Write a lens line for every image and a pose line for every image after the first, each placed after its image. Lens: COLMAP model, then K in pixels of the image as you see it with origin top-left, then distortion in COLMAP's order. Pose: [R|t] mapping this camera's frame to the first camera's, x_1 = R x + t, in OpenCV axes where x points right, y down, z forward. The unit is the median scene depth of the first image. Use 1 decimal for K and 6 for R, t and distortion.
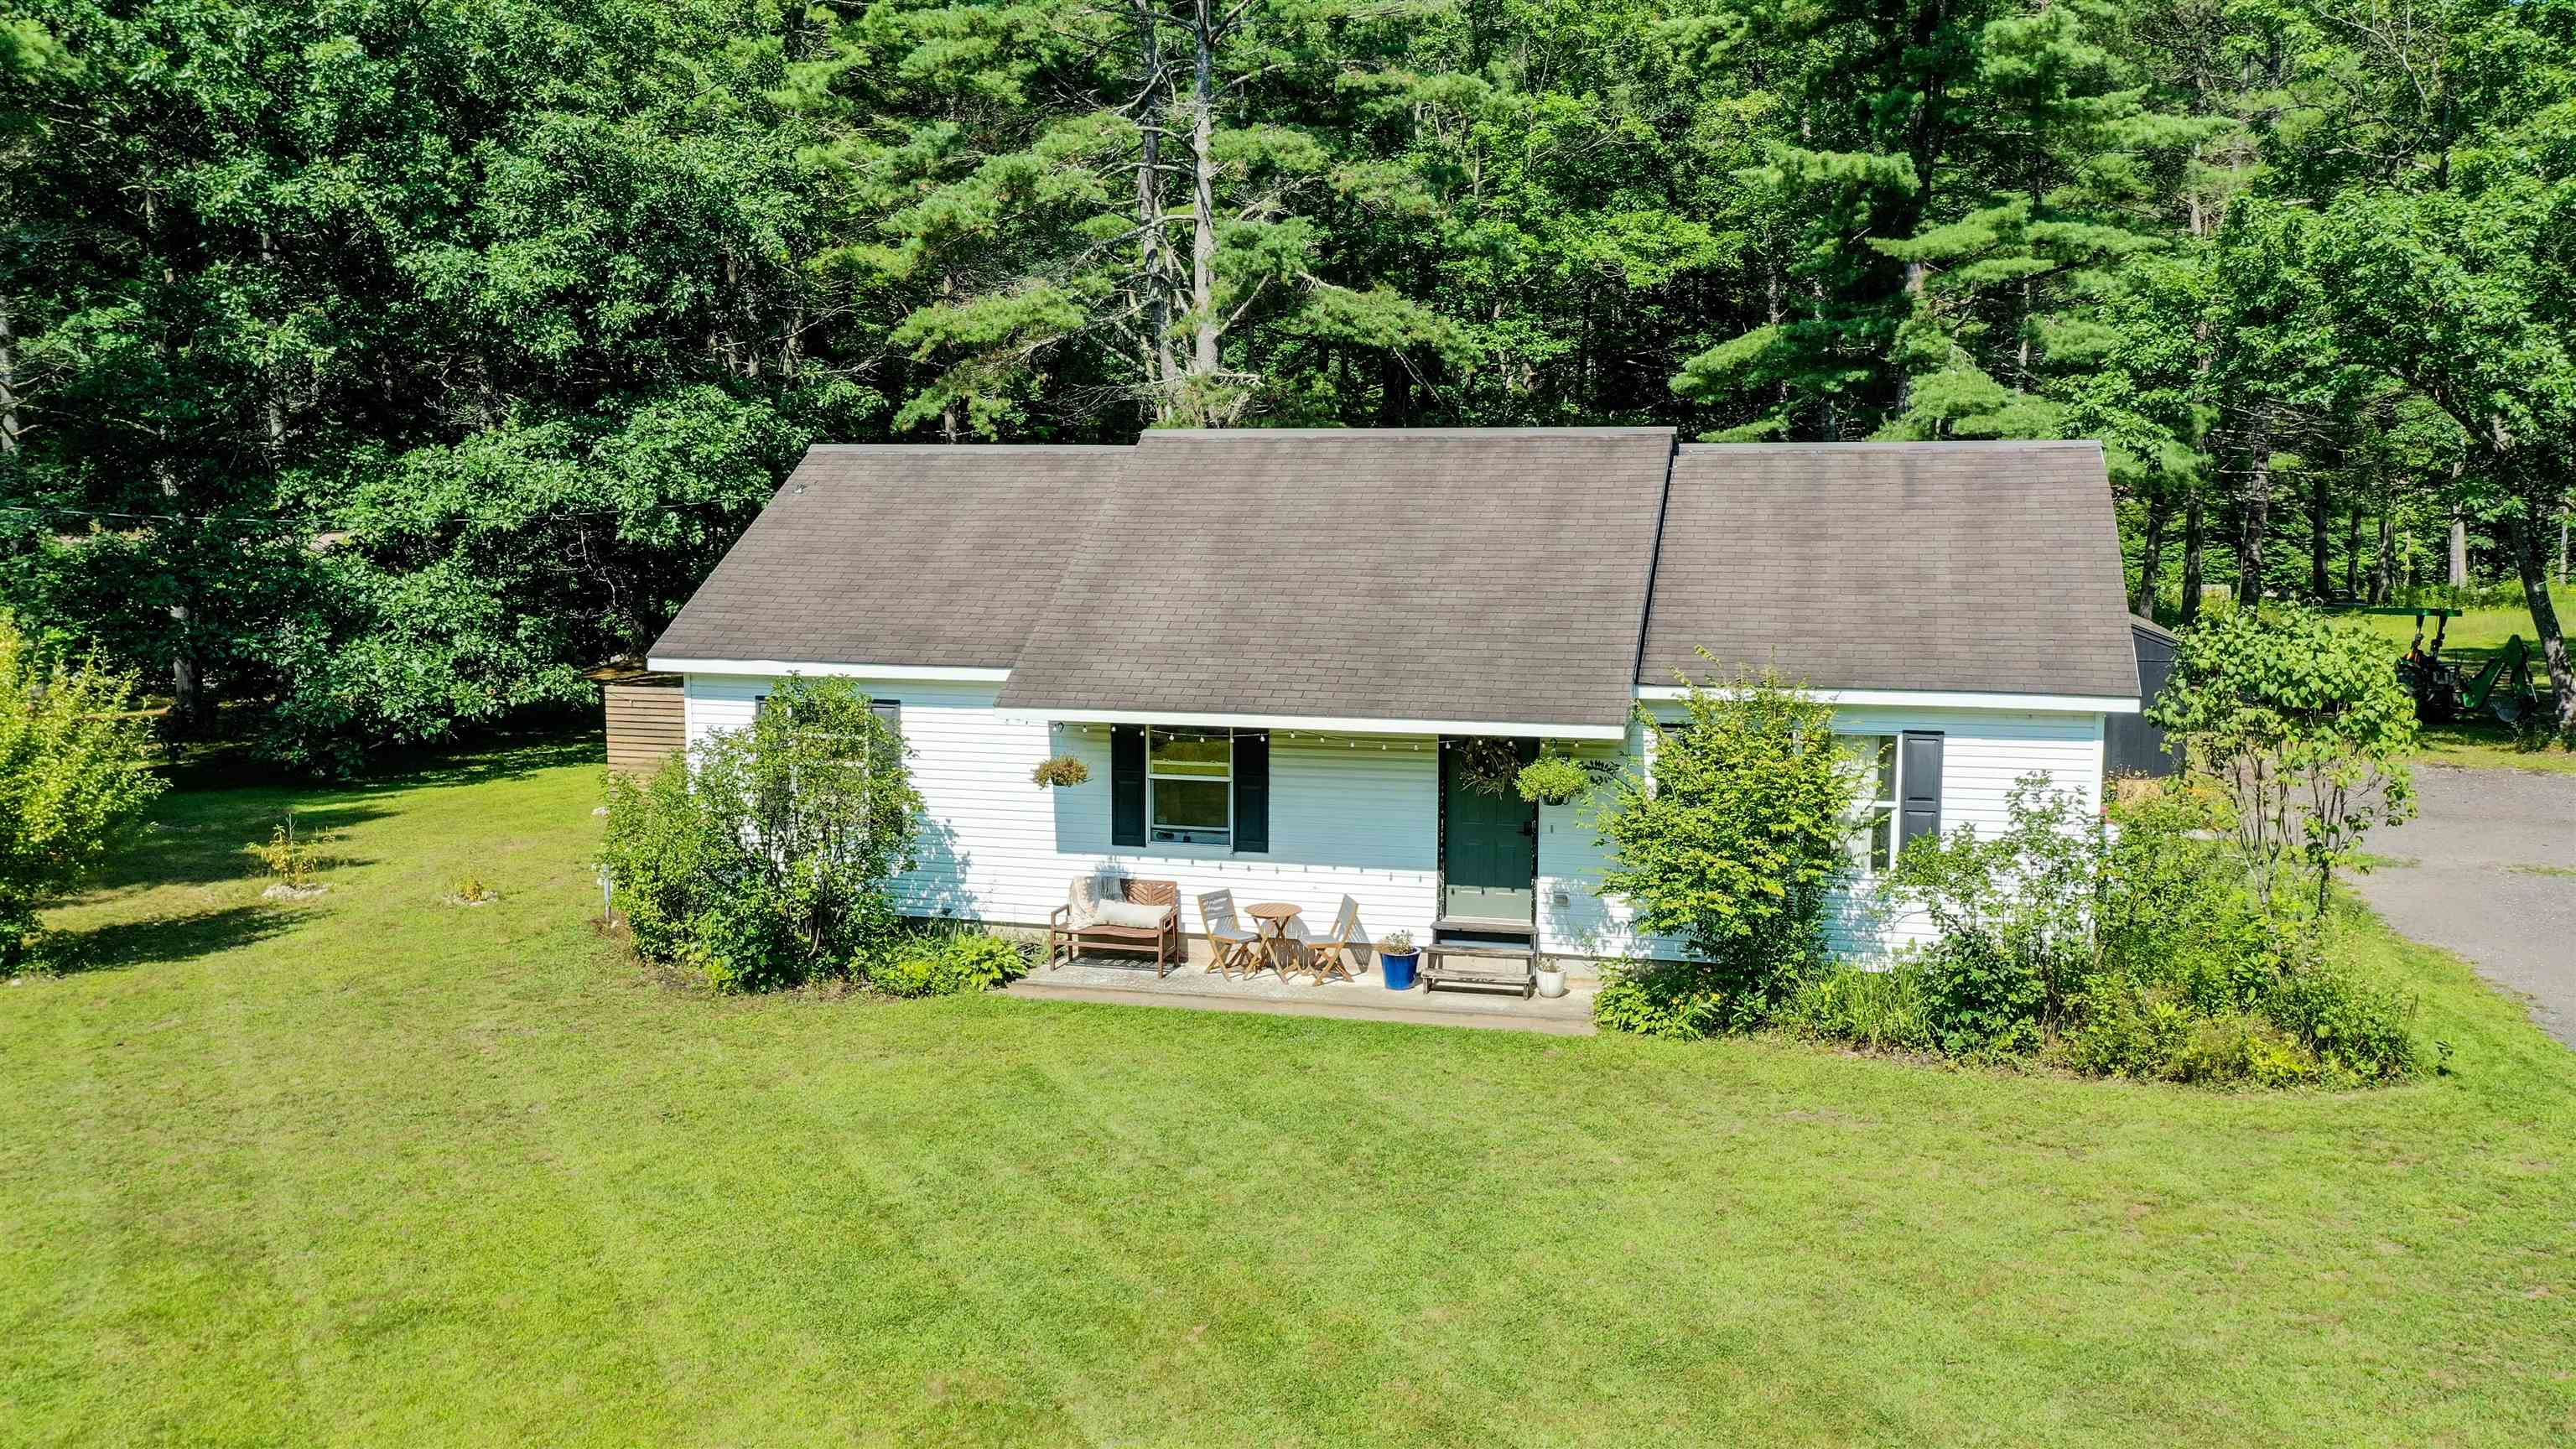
lens RADIAL K [[2062.0, 0, 1291.6], [0, 2062.0, 720.8], [0, 0, 1]] dist [0.013341, 0.015369]
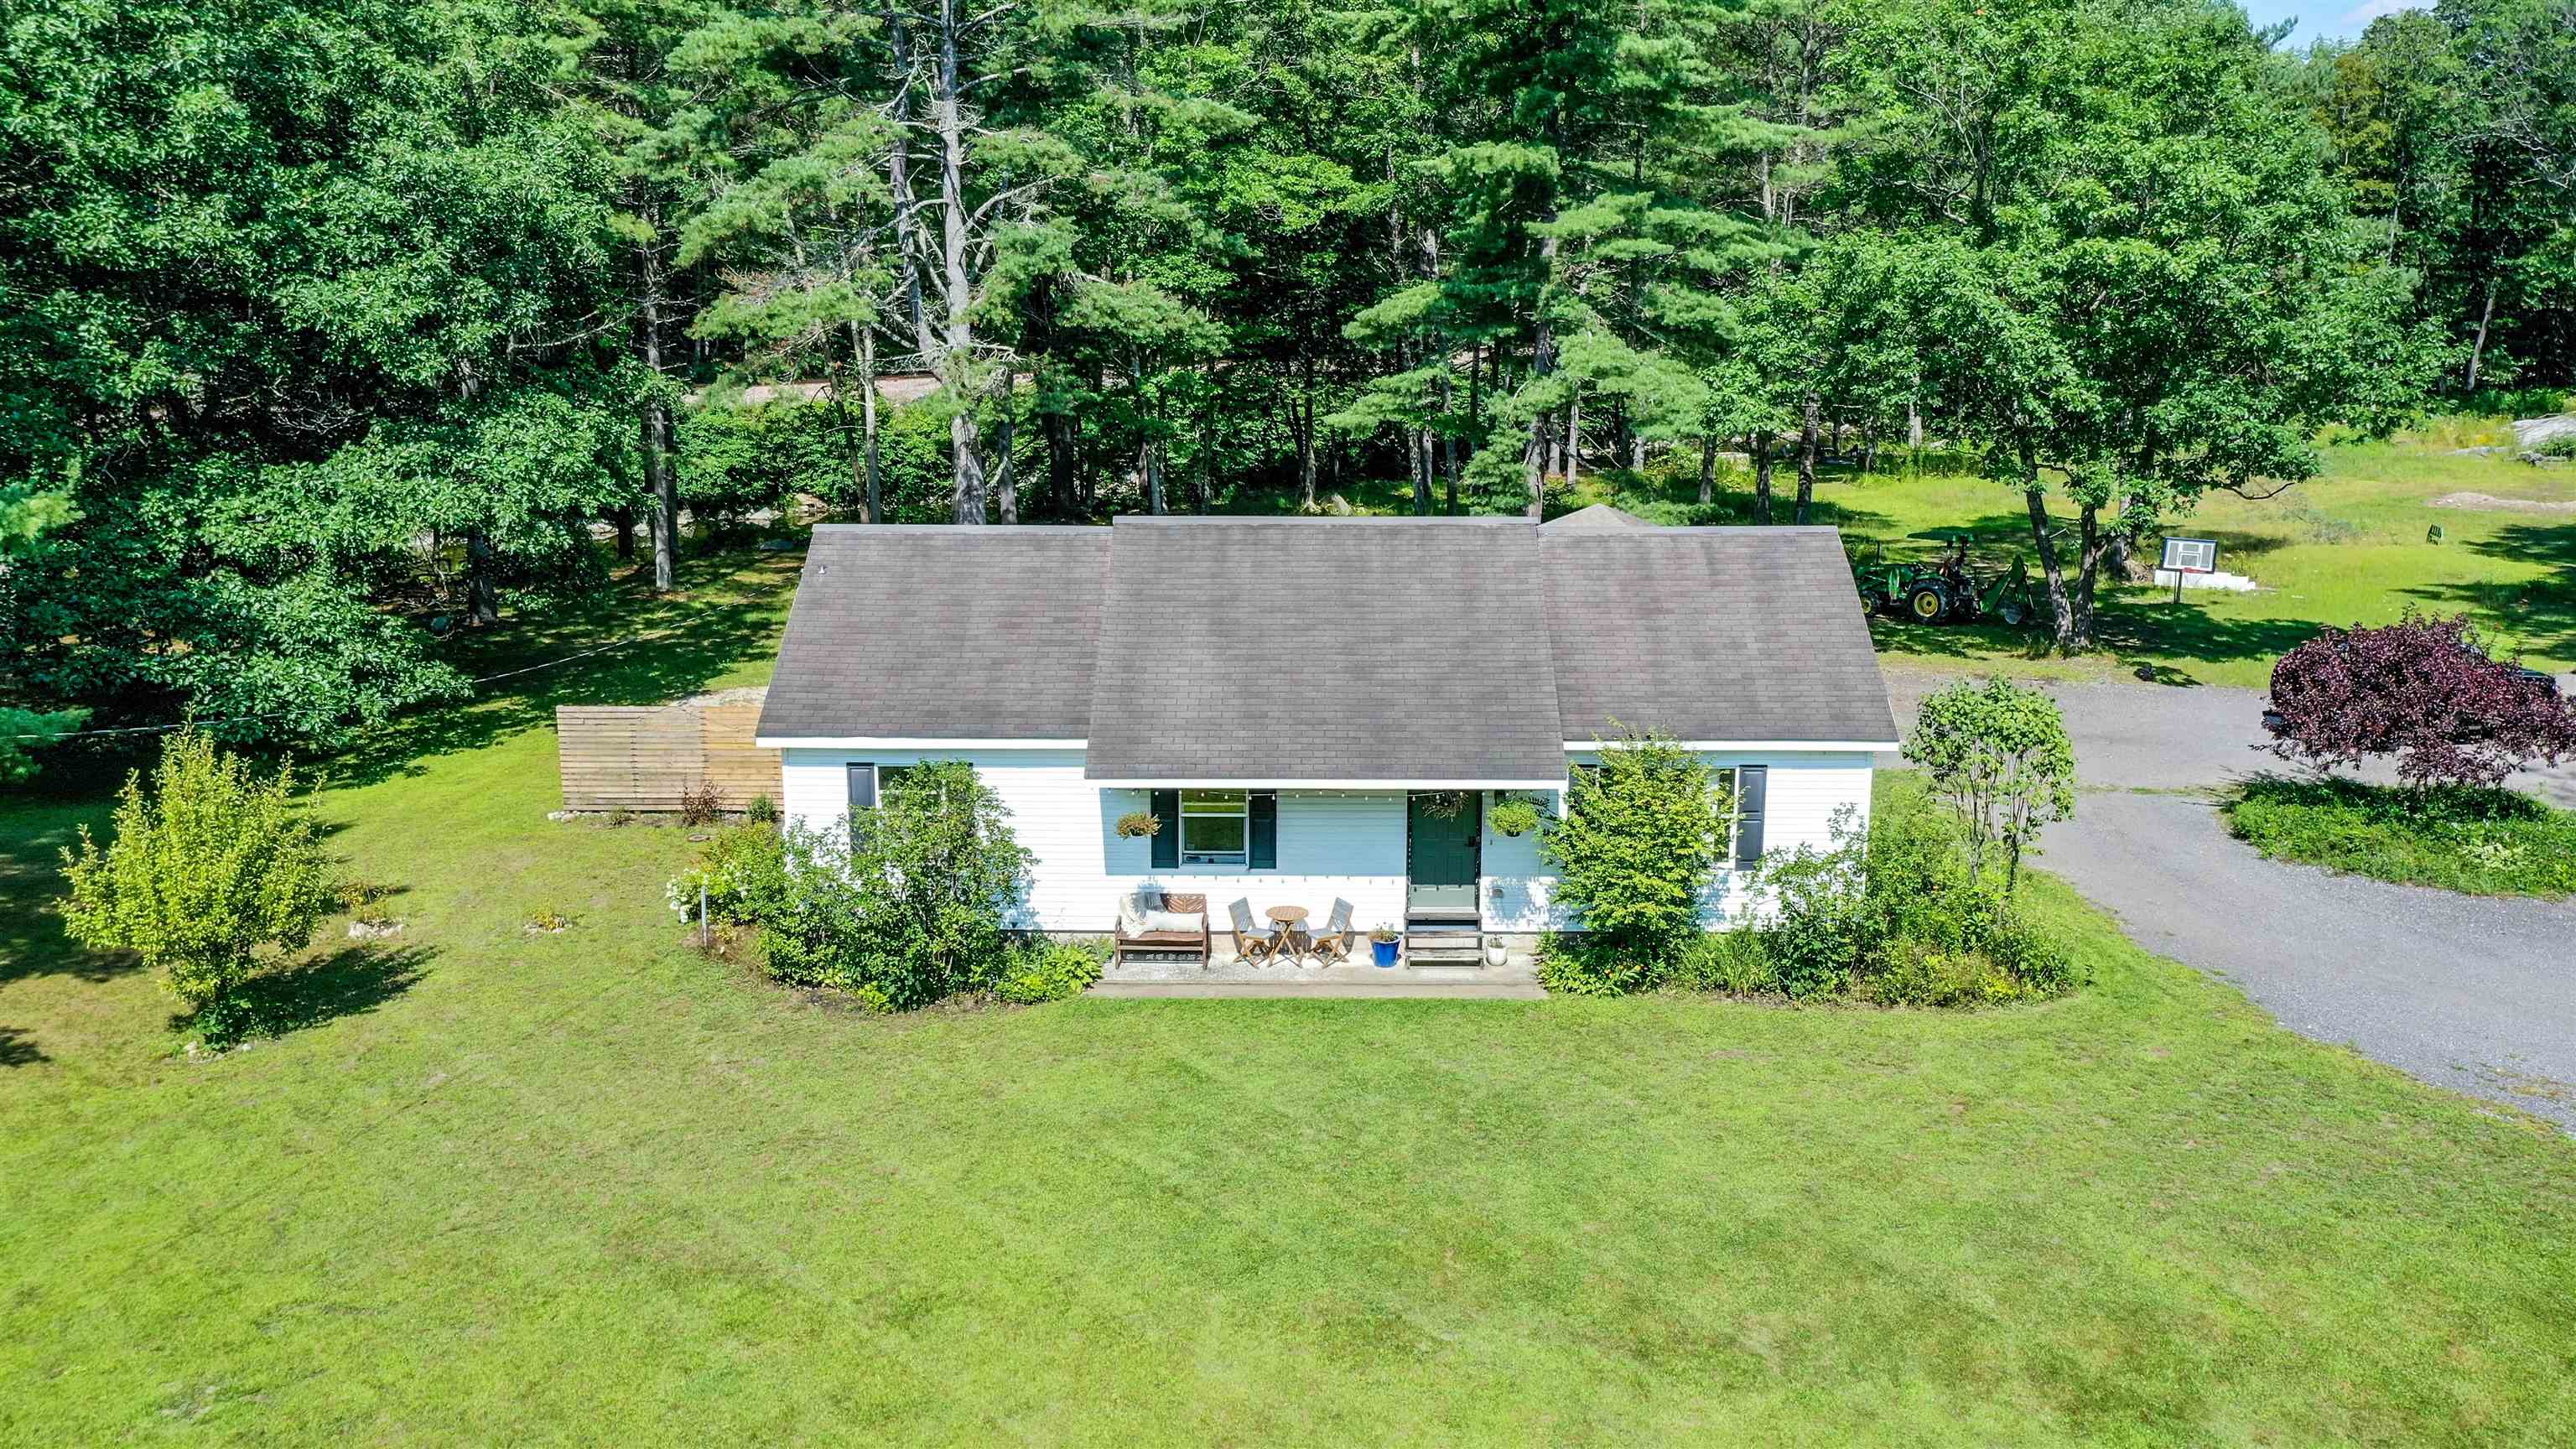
lens RADIAL K [[2062.0, 0, 1287.0], [0, 2062.0, 716.9], [0, 0, 1]] dist [0.013341, 0.015369]
pose [[0.970168, -0.051759, 0.236843, -0.299549], [0.028786, 0.994626, 0.099447, -0.156908], [-0.240718, -0.089663, 0.966445, -0.258492]]
